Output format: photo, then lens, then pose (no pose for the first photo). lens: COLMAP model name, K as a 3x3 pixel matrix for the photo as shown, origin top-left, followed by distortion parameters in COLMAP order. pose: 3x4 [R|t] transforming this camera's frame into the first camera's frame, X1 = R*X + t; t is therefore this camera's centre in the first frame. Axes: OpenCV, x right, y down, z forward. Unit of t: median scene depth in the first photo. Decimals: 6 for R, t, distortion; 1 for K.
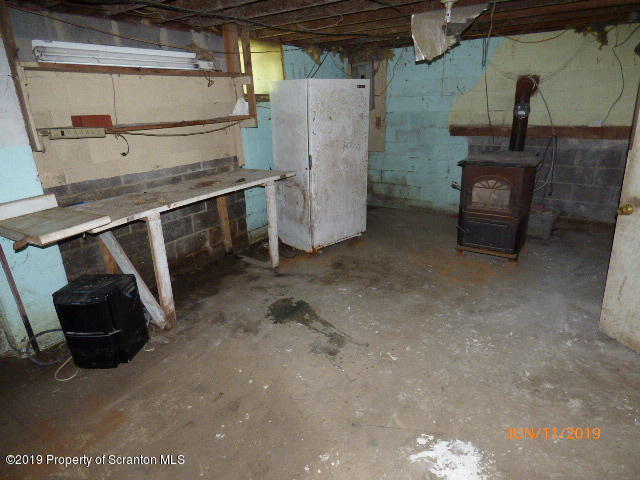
lens RADIAL K [[393.2, 0, 323.0], [0, 393.2, 237.8], [0, 0, 1]] dist [-0.008356, -0.002724]
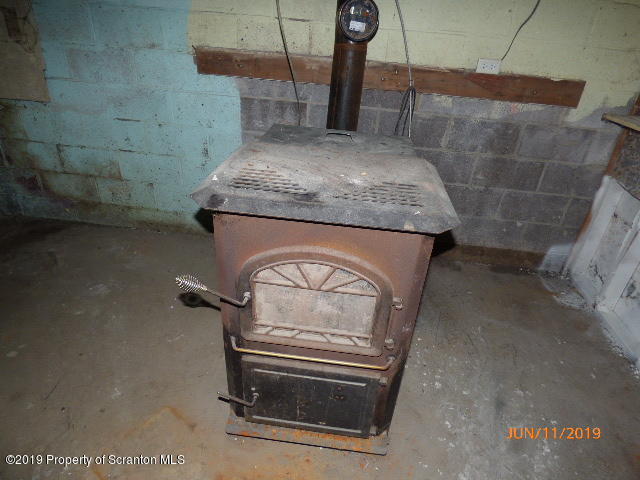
lens RADIAL K [[397.3, 0, 327.7], [0, 397.3, 236.6], [0, 0, 1]] dist [-0.005024, 0.001345]
pose [[0.868628, -0.140935, 0.474997, 0.198116], [0.062593, 0.982224, 0.176968, -0.139222], [-0.491494, -0.123988, 0.862010, 0.488998]]
